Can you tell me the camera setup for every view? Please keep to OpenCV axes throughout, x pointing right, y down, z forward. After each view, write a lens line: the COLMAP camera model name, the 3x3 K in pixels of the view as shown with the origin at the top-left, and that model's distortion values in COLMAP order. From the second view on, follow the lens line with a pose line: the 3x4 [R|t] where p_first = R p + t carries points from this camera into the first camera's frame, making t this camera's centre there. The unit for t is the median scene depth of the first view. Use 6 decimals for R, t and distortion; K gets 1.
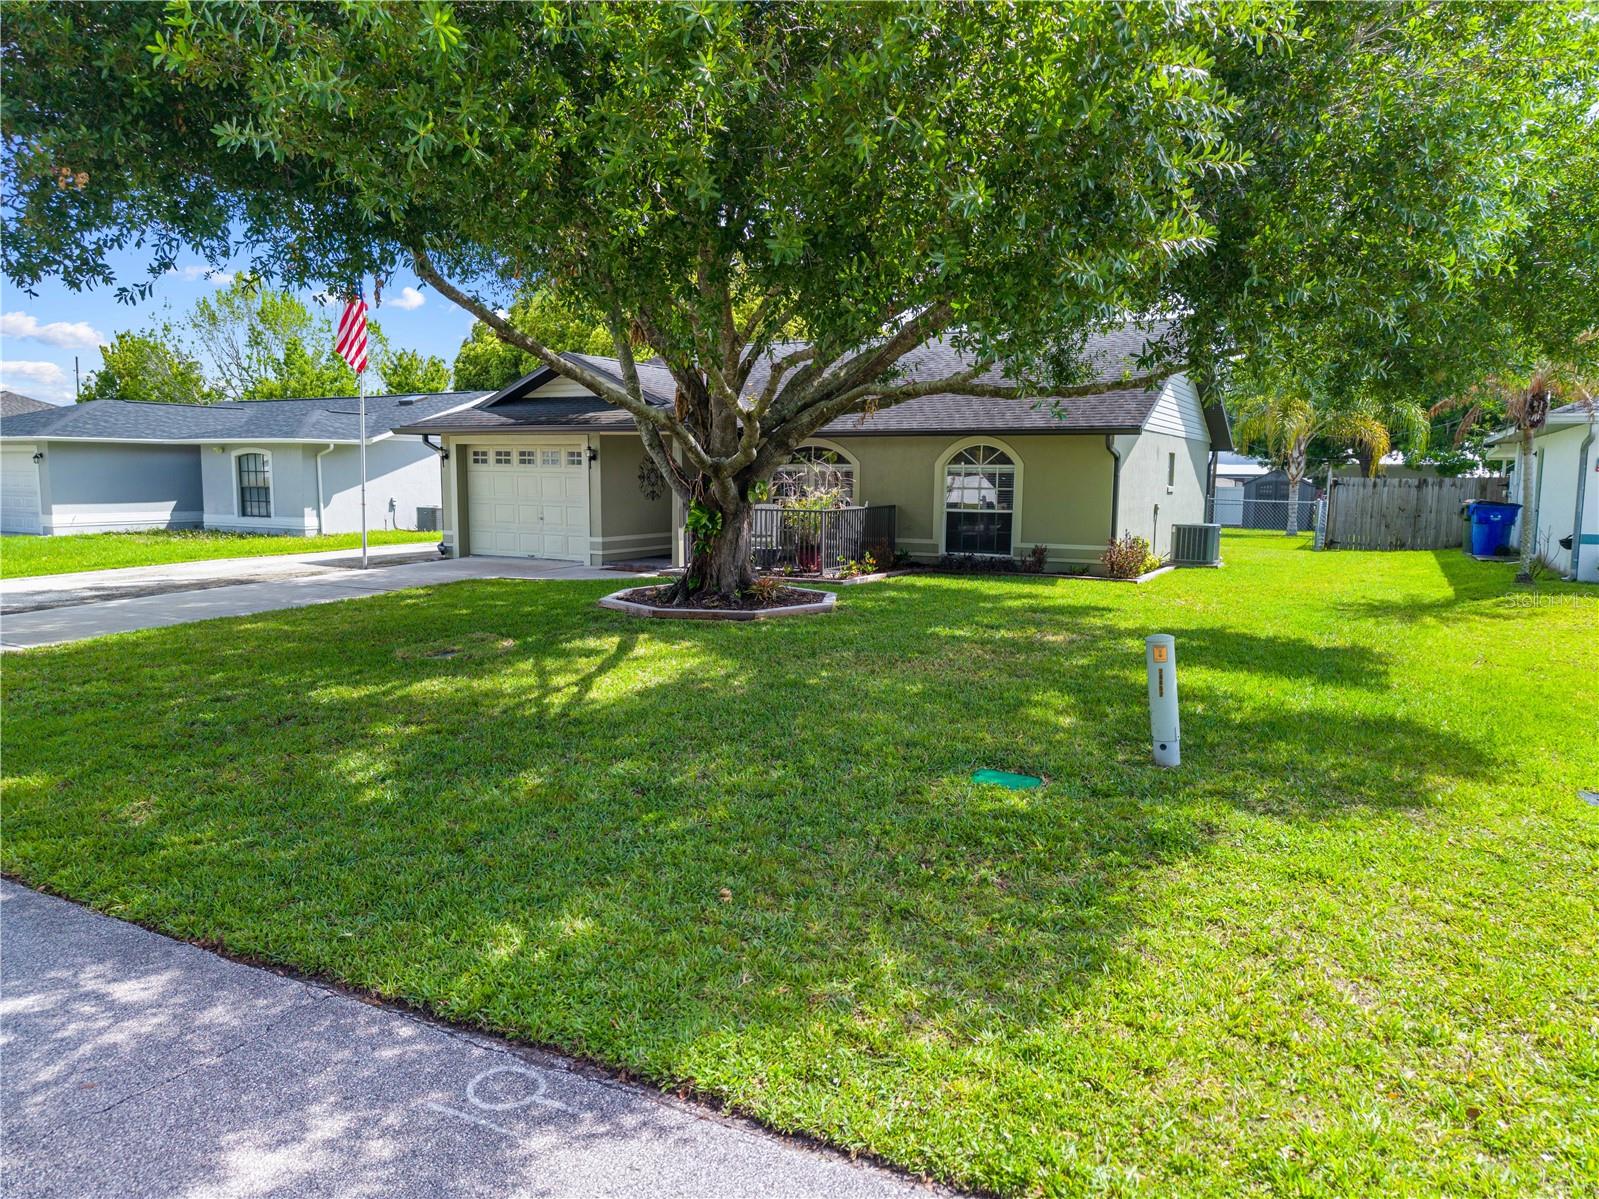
lens RADIAL K [[1072.1, 0, 804.3], [0, 1072.1, 607.0], [0, 0, 1]] dist [0.085881, -0.178881]
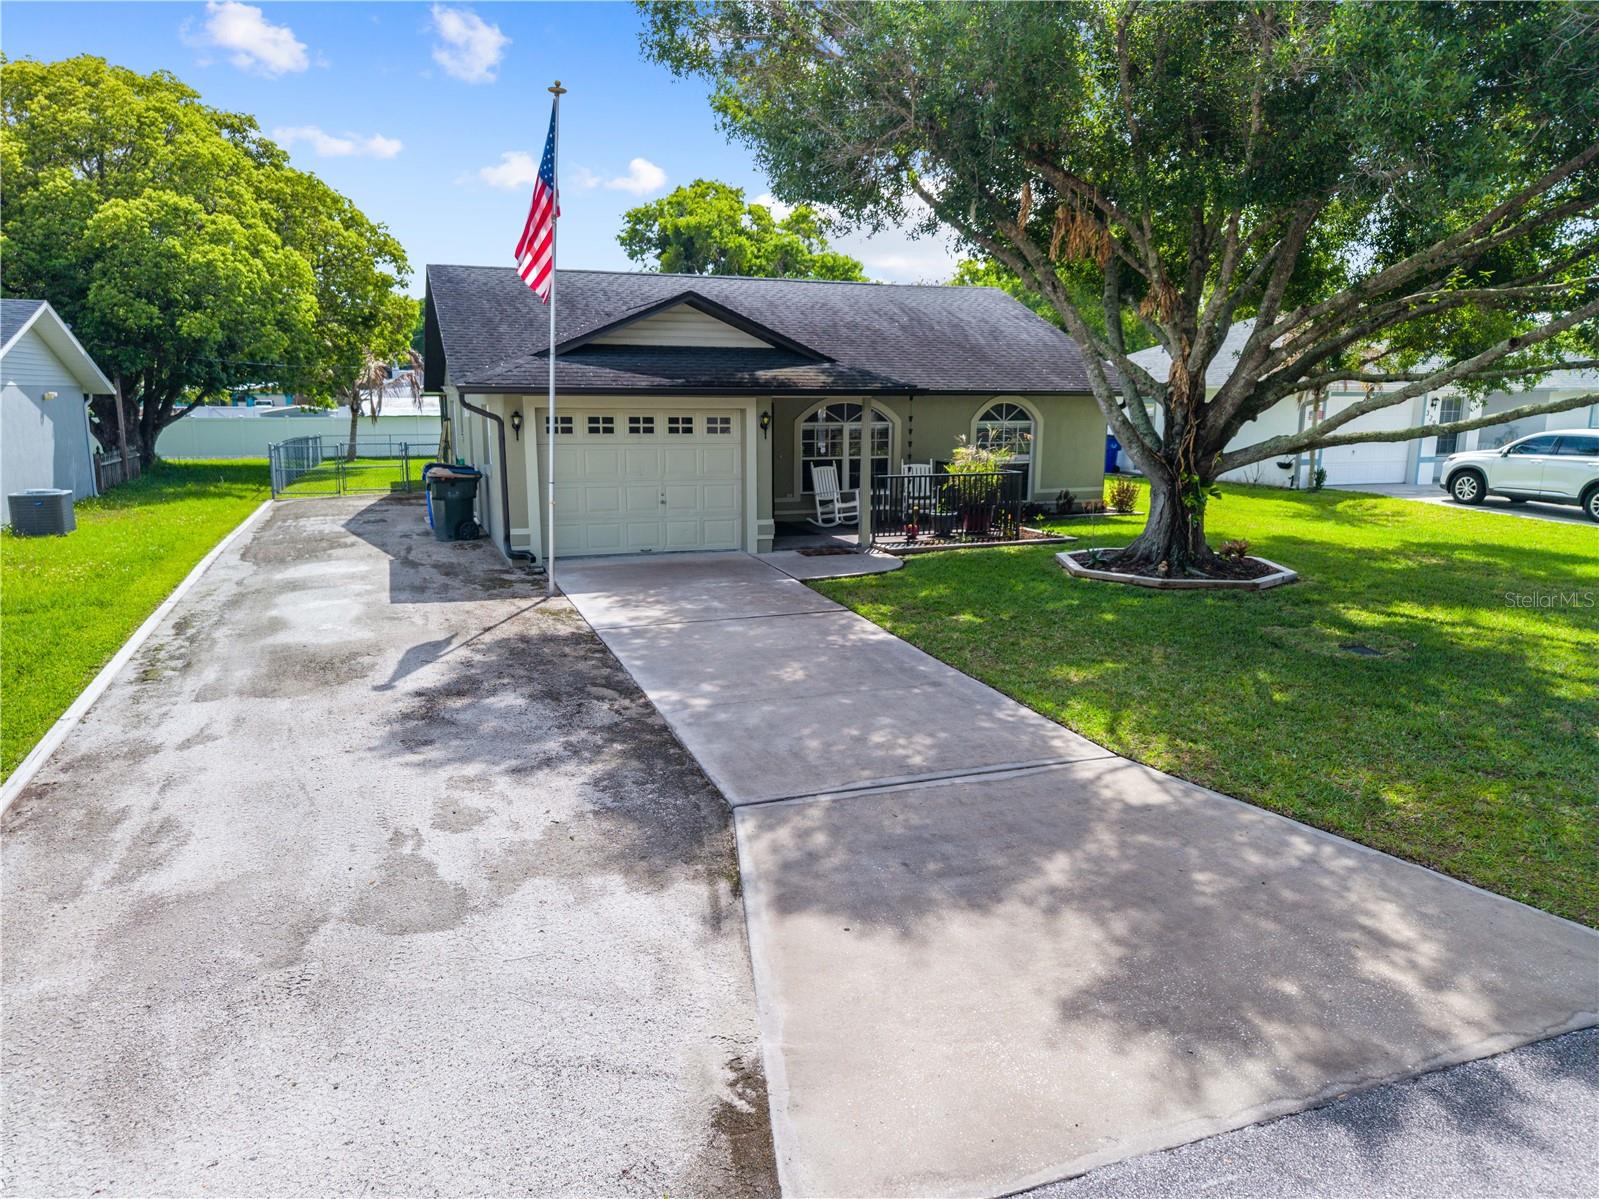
lens RADIAL K [[1080.5, 0, 802.7], [0, 1080.5, 594.9], [0, 0, 1]] dist [0.034011, -0.038643]
pose [[0.651206, -0.146520, 0.744622, -0.833833], [0.095857, 0.989207, 0.110816, -0.099361], [-0.752822, -0.000786, 0.658223, 0.428222]]
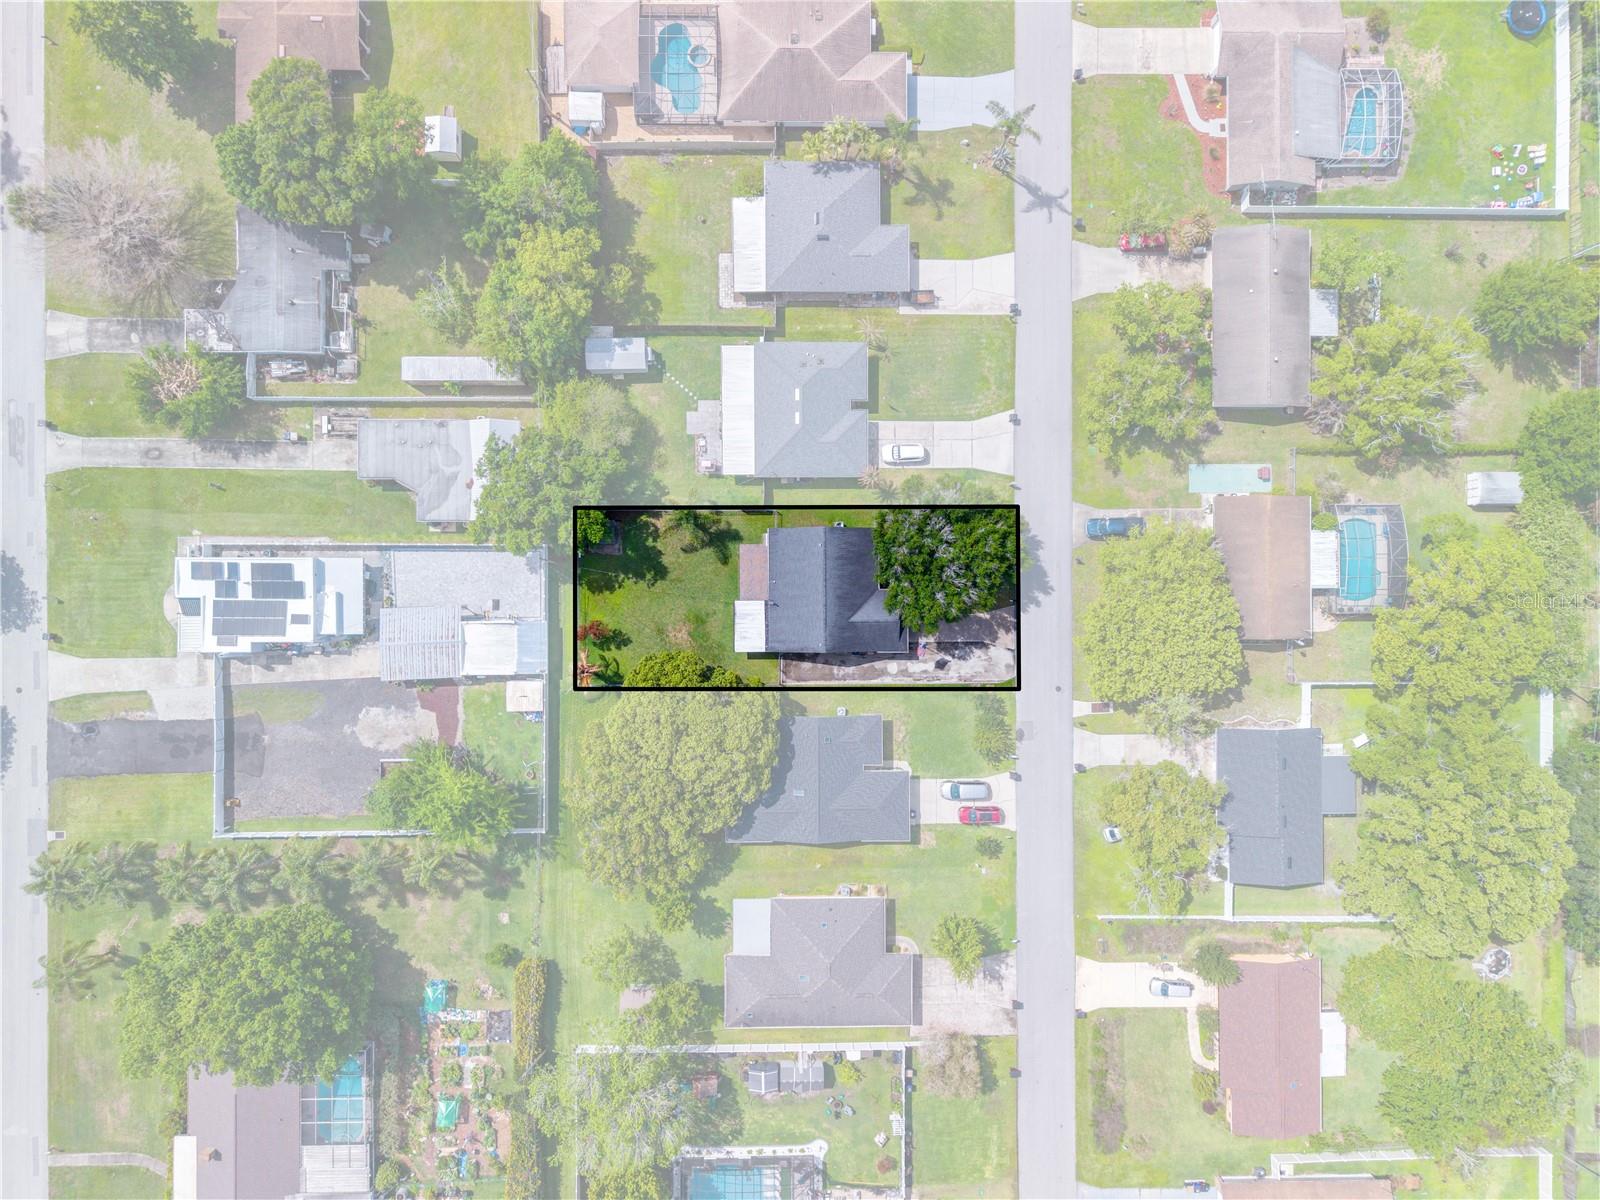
lens RADIAL K [[1097.2, 0, 800.0], [0, 1097.2, 600.0], [0, 0, 1]] dist [0.144821, -0.195340]
pose [[-0.477111, -0.878464, -0.025822, 0.293080], [0.071559, -0.068116, 0.995108, -6.355137], [-0.875925, 0.472929, 0.095361, 0.894668]]
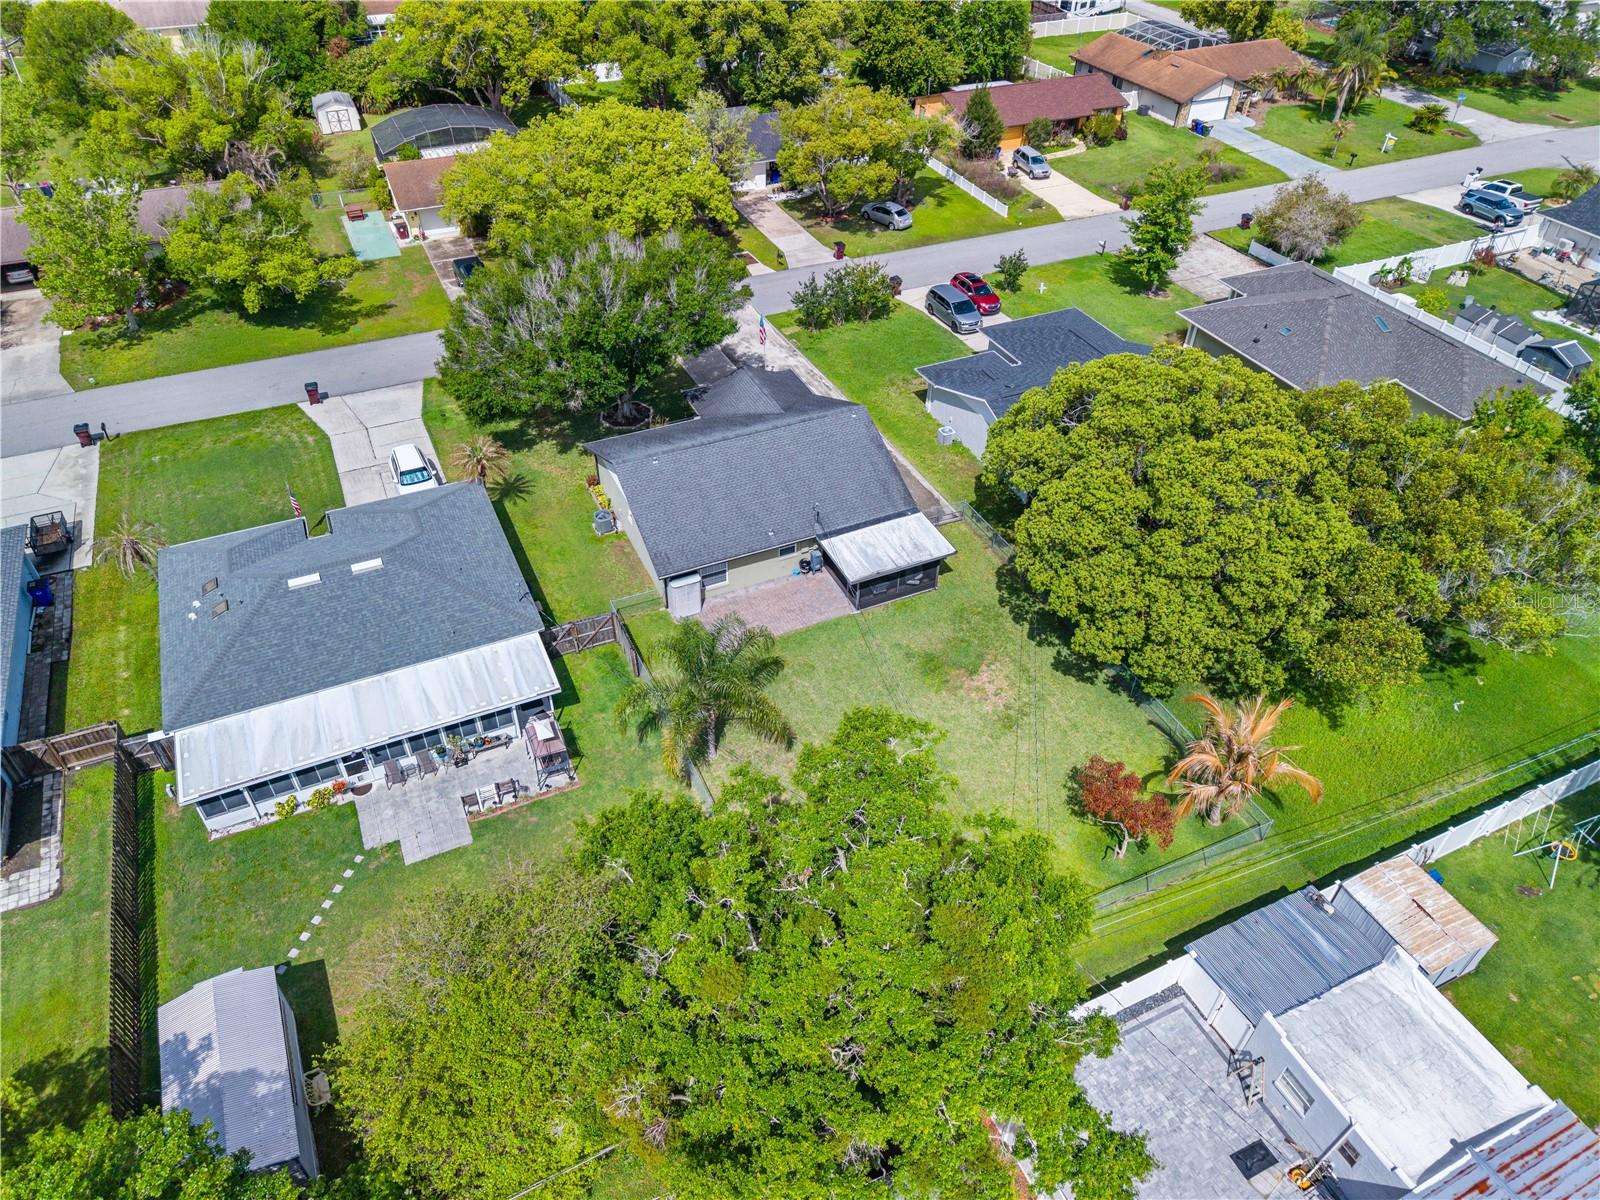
lens RADIAL K [[1088.3, 0, 796.6], [0, 1088.3, 563.6], [0, 0, 1]] dist [0.042860, -0.051604]
pose [[-0.597959, 0.486993, -0.636619, 1.975279], [-0.120333, 0.730712, 0.671997, -1.978288], [0.792443, 0.478433, -0.378334, 2.645178]]
